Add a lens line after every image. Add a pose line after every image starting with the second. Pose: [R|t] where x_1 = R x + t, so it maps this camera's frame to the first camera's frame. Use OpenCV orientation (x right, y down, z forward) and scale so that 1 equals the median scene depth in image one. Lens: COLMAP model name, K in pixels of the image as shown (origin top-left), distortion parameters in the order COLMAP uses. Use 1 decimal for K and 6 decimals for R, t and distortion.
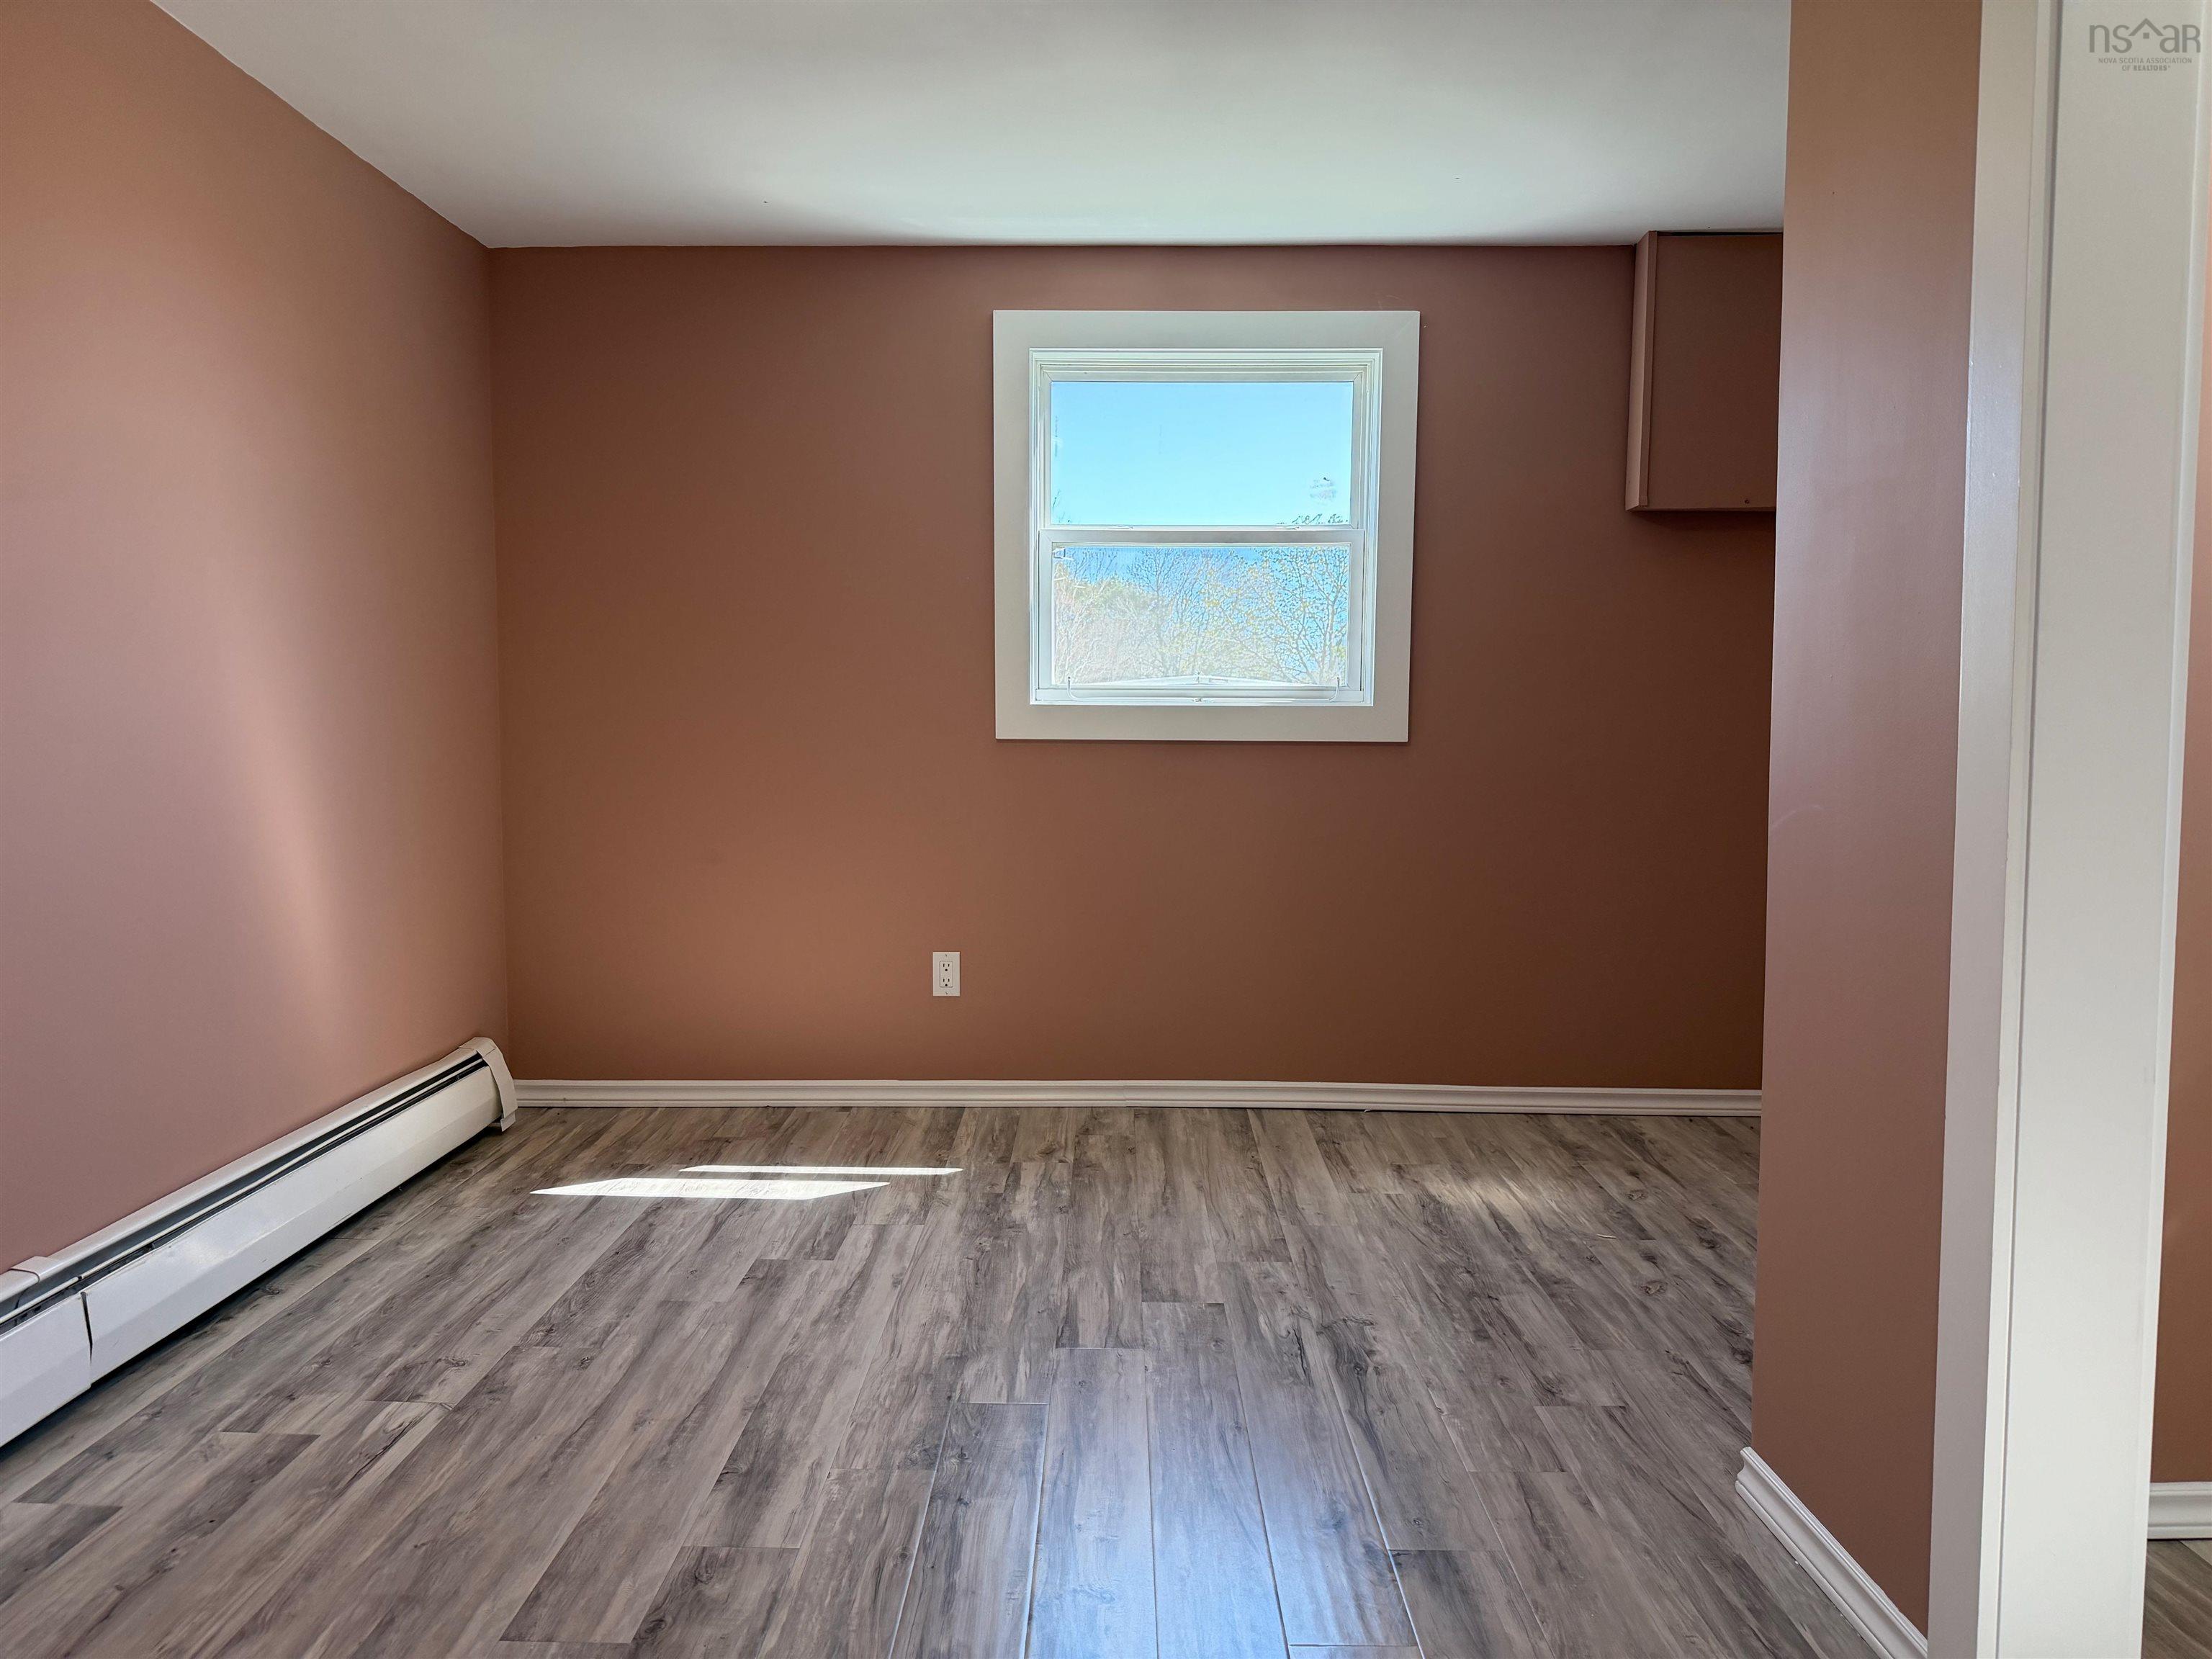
lens RADIAL K [[1558.3, 0, 1106.0], [0, 1558.3, 829.5], [0, 0, 1]] dist [0.122693, -0.181913]
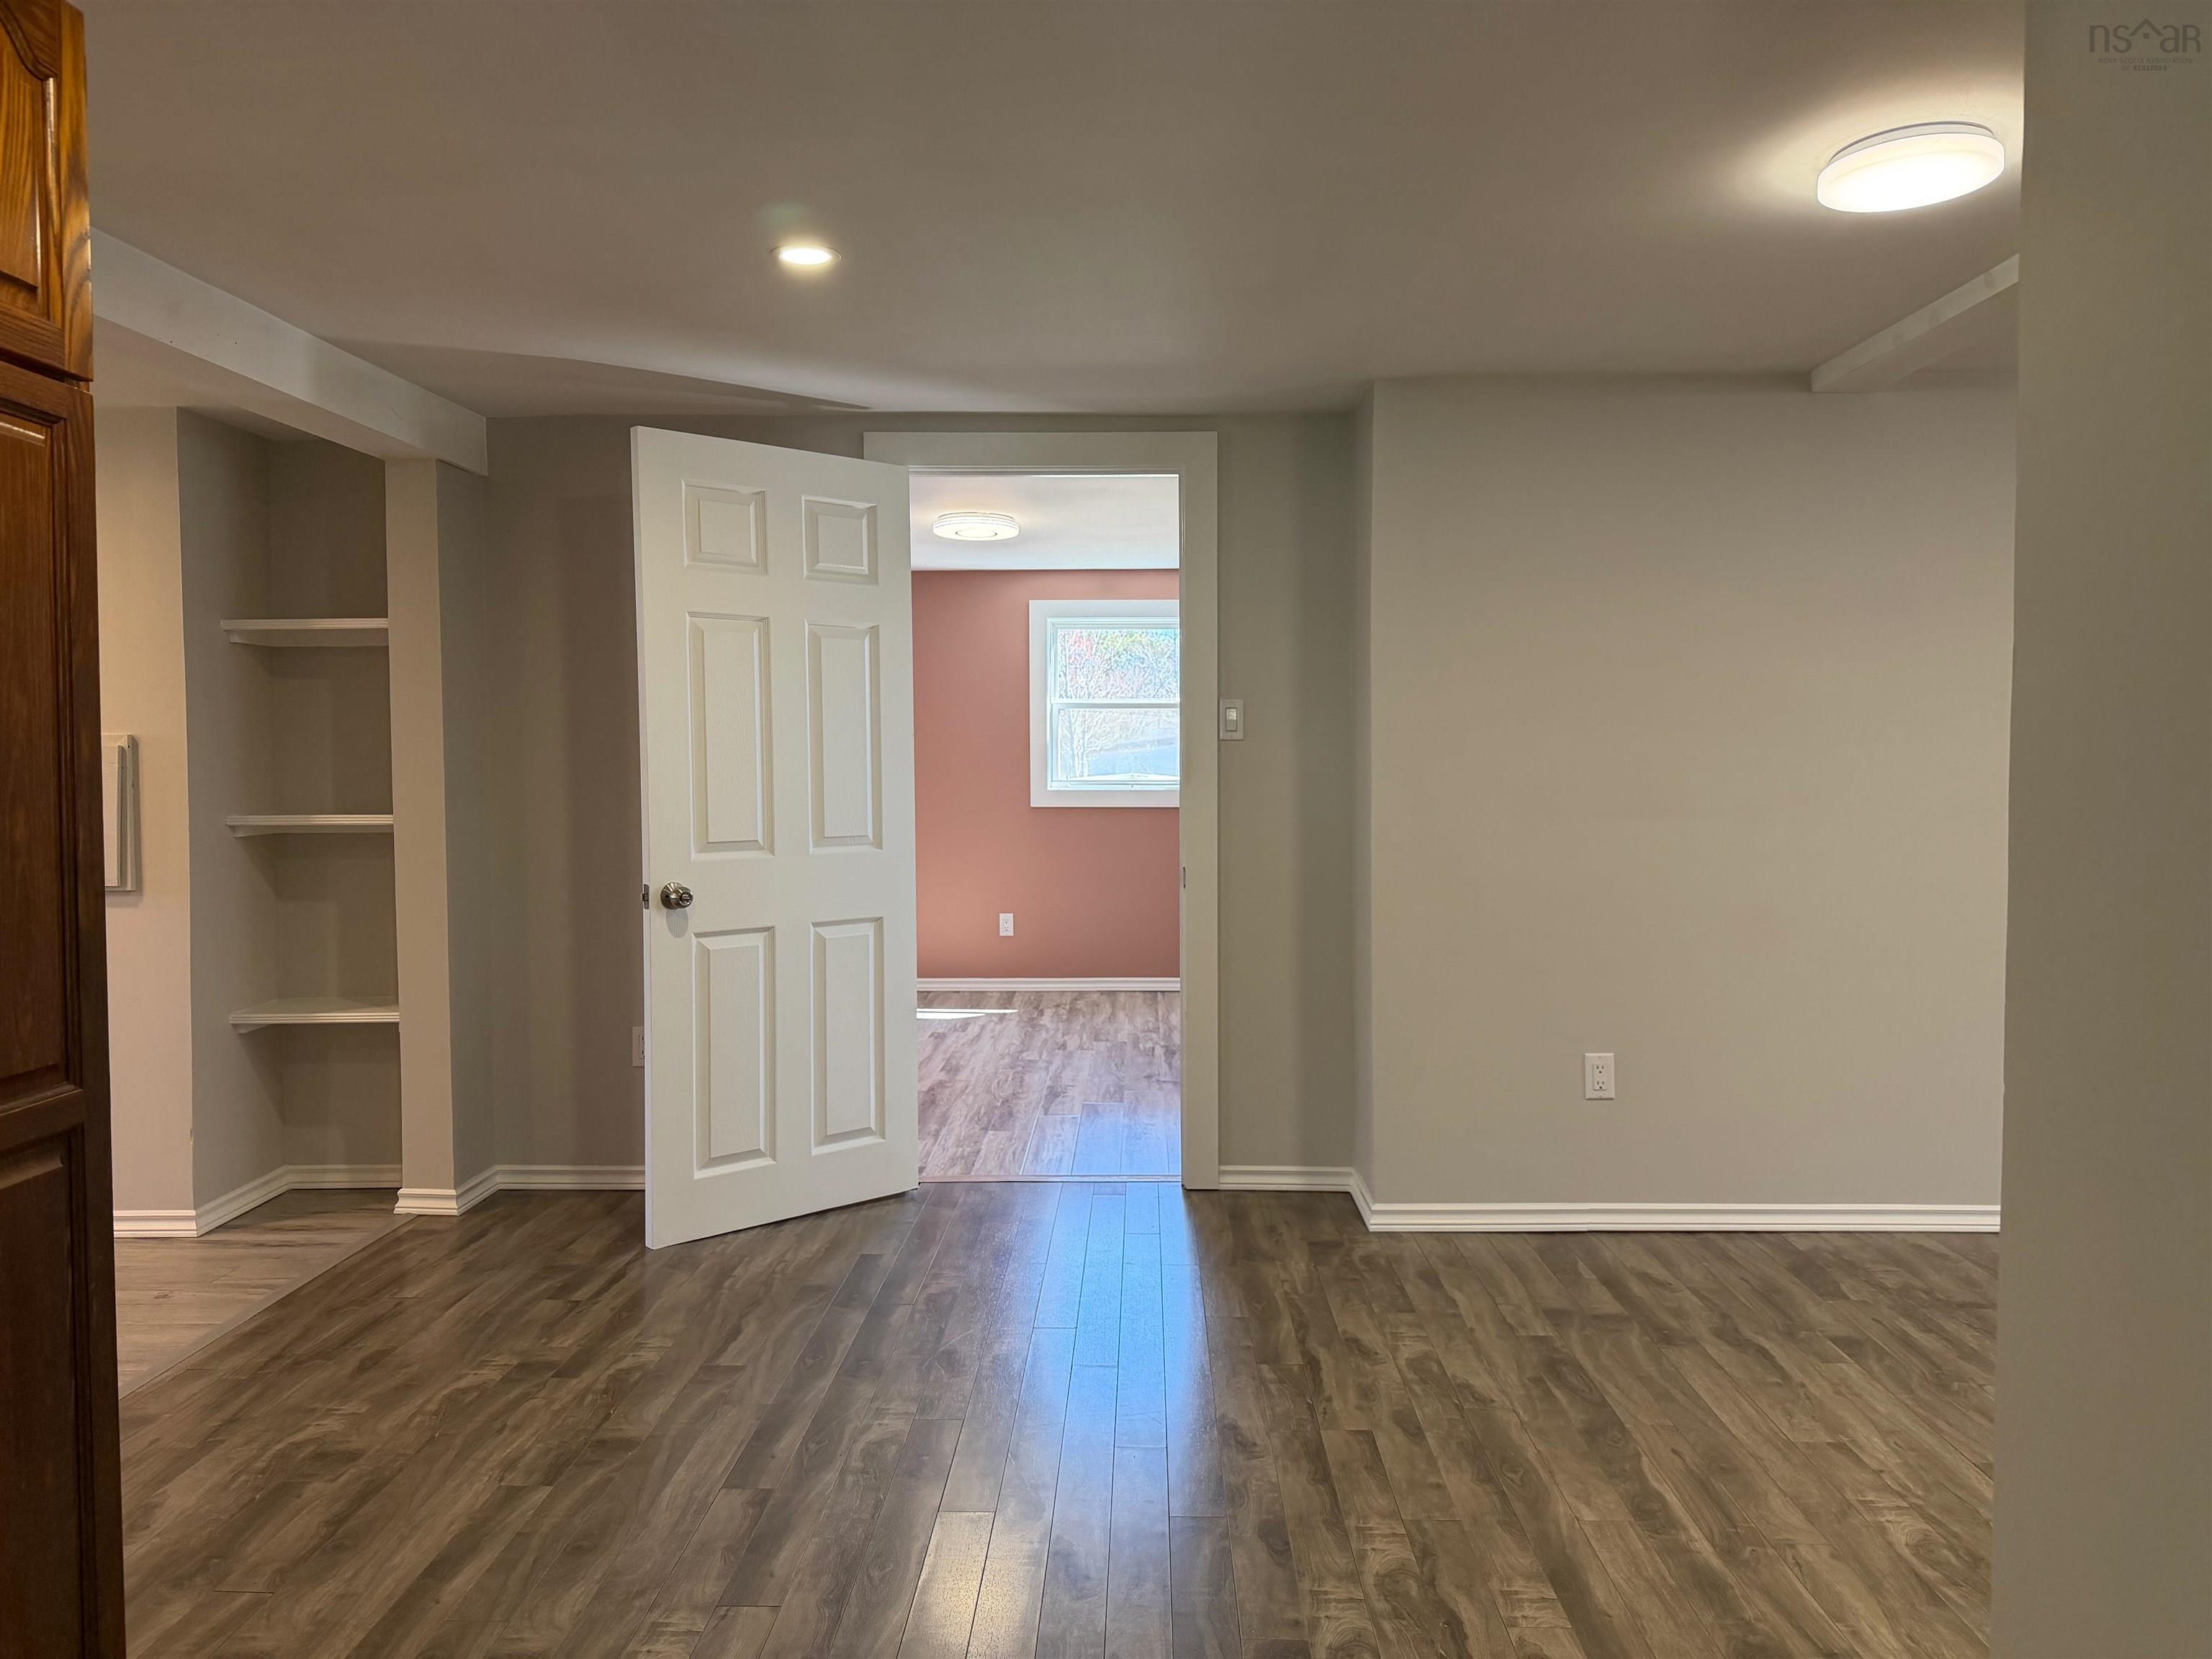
lens RADIAL K [[1558.3, 0, 1106.0], [0, 1558.3, 829.5], [0, 0, 1]] dist [0.122693, -0.181913]
pose [[0.999846, -0.006691, -0.016220, 0.077876], [0.006275, 0.999653, -0.025568, 0.030759], [0.016385, 0.025462, 0.999541, -1.334428]]
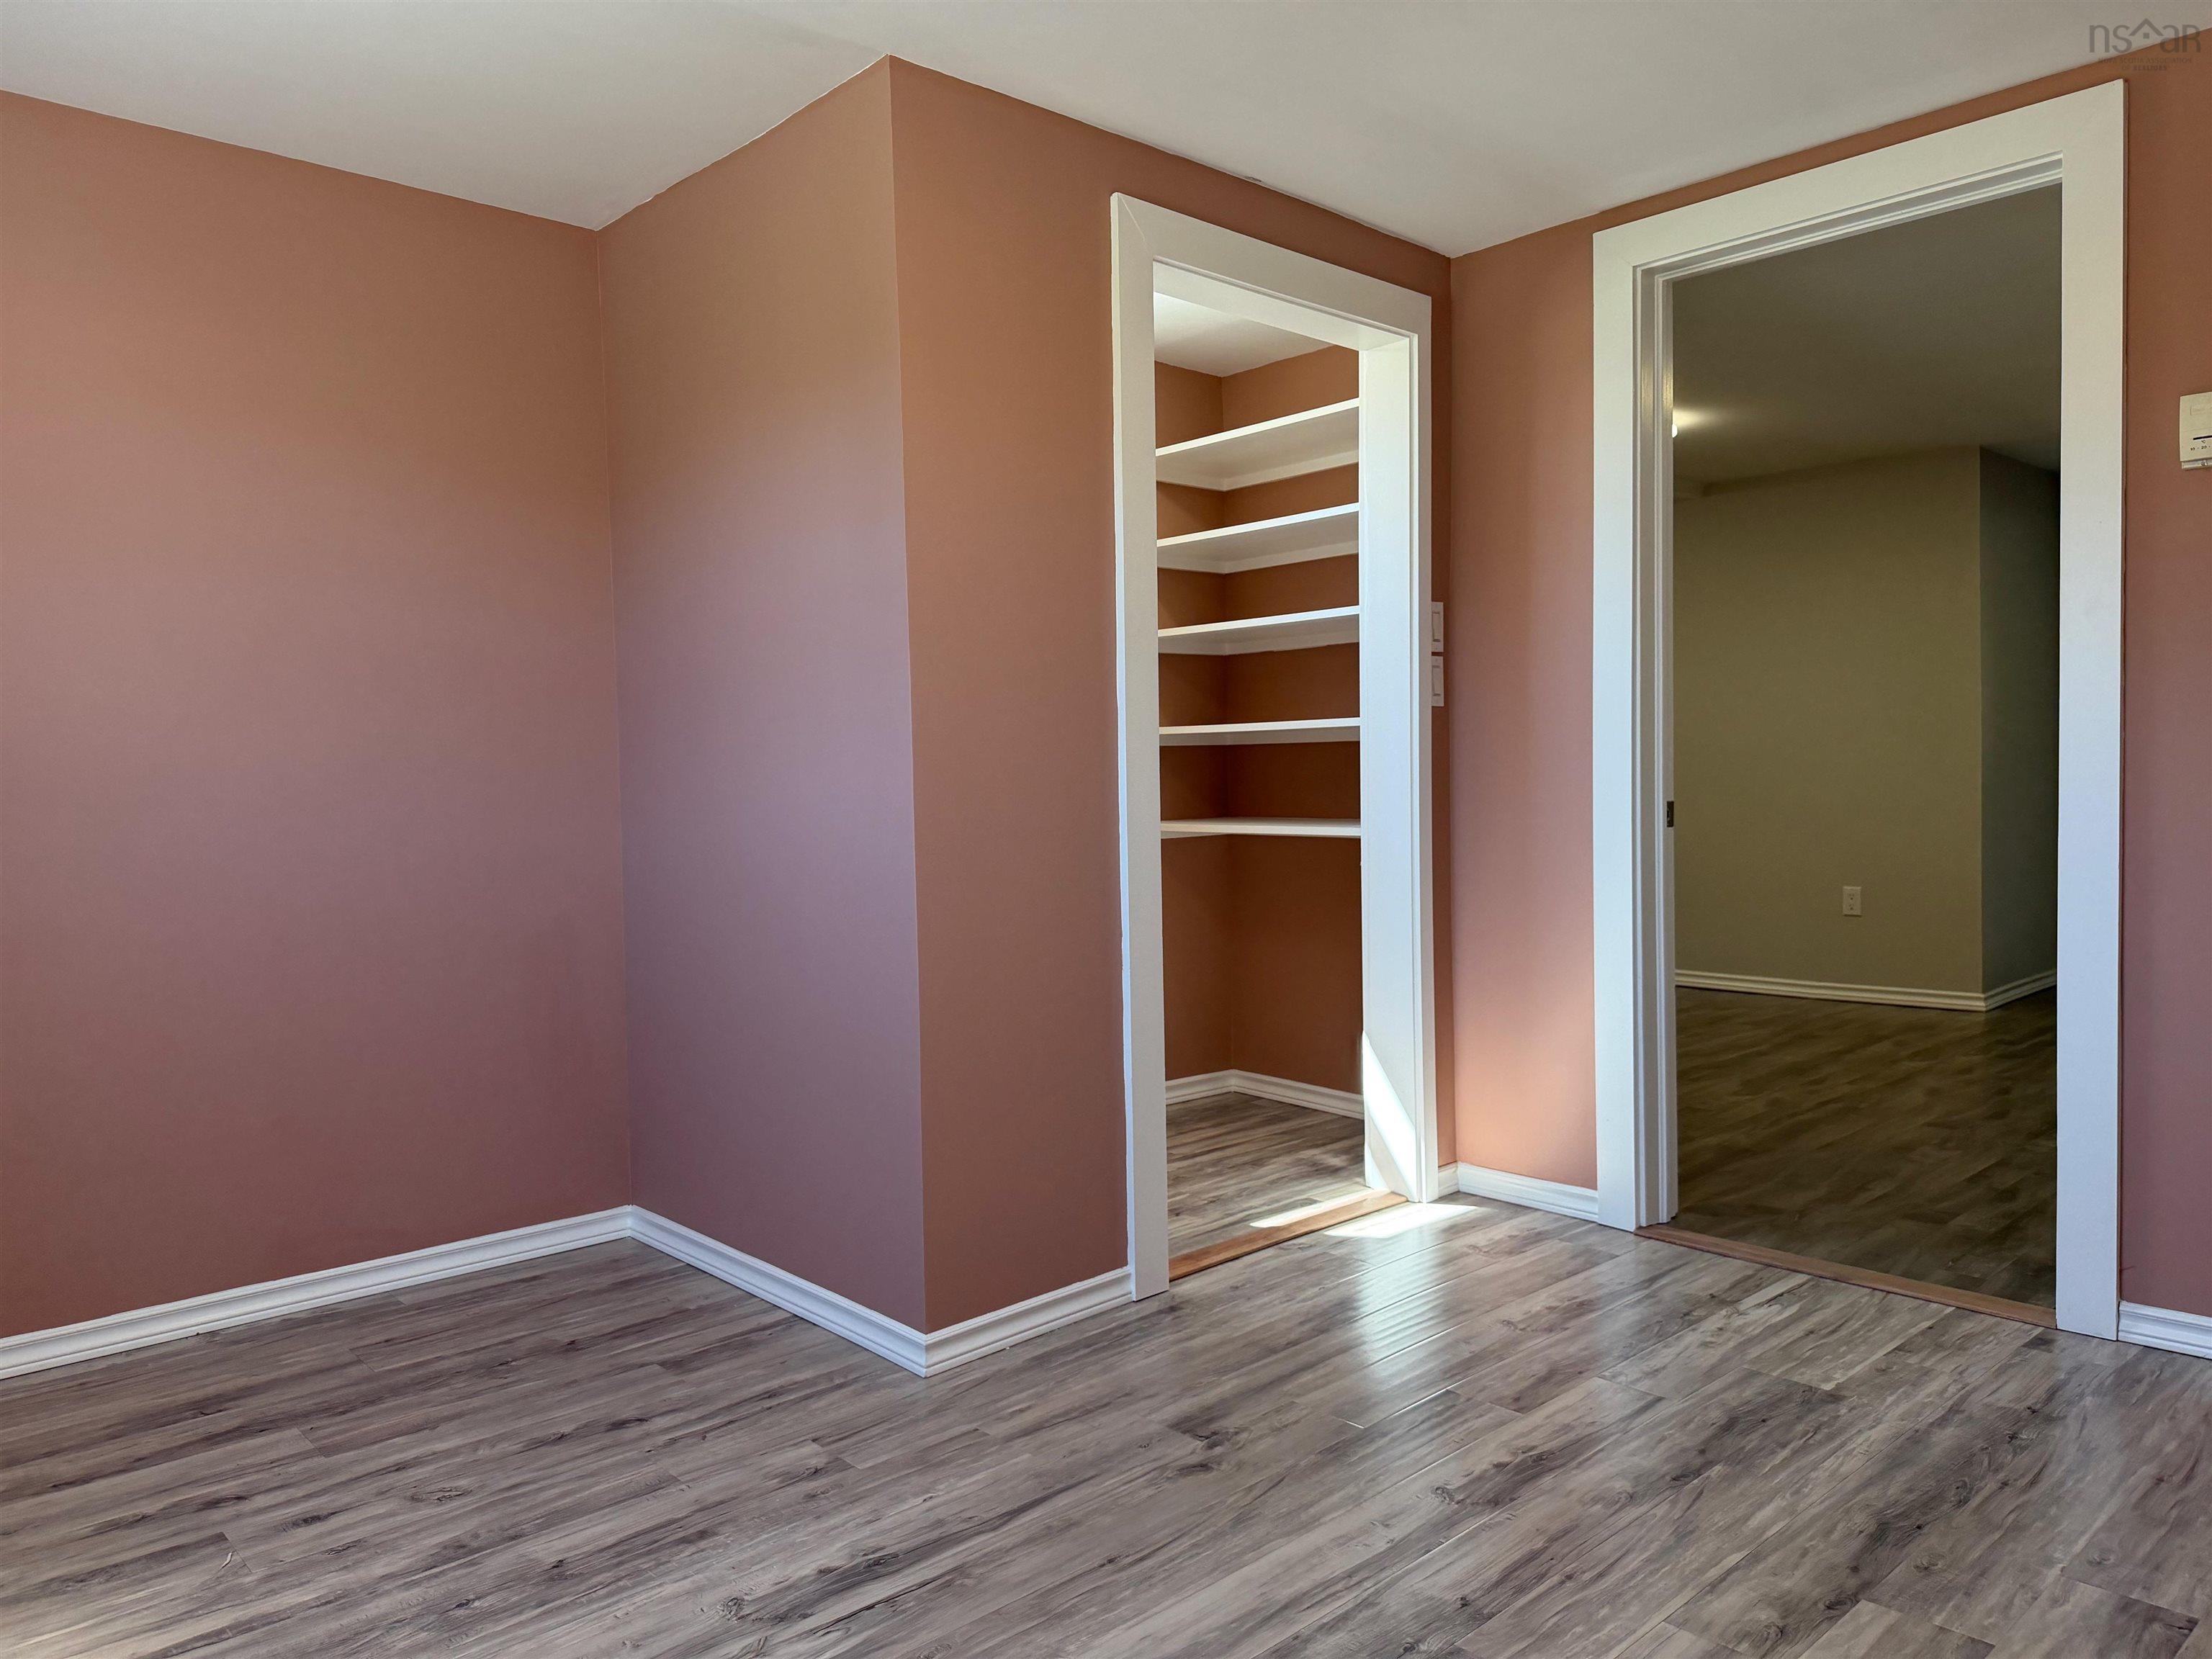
lens RADIAL K [[1490.4, 0, 1106.0], [0, 1490.4, 829.5], [0, 0, 1]] dist [0.059168, -0.053743]
pose [[-0.671302, -0.018750, 0.740947, -0.419110], [0.066055, 0.994189, 0.085005, -0.080903], [-0.738235, 0.106008, -0.666162, 1.191054]]
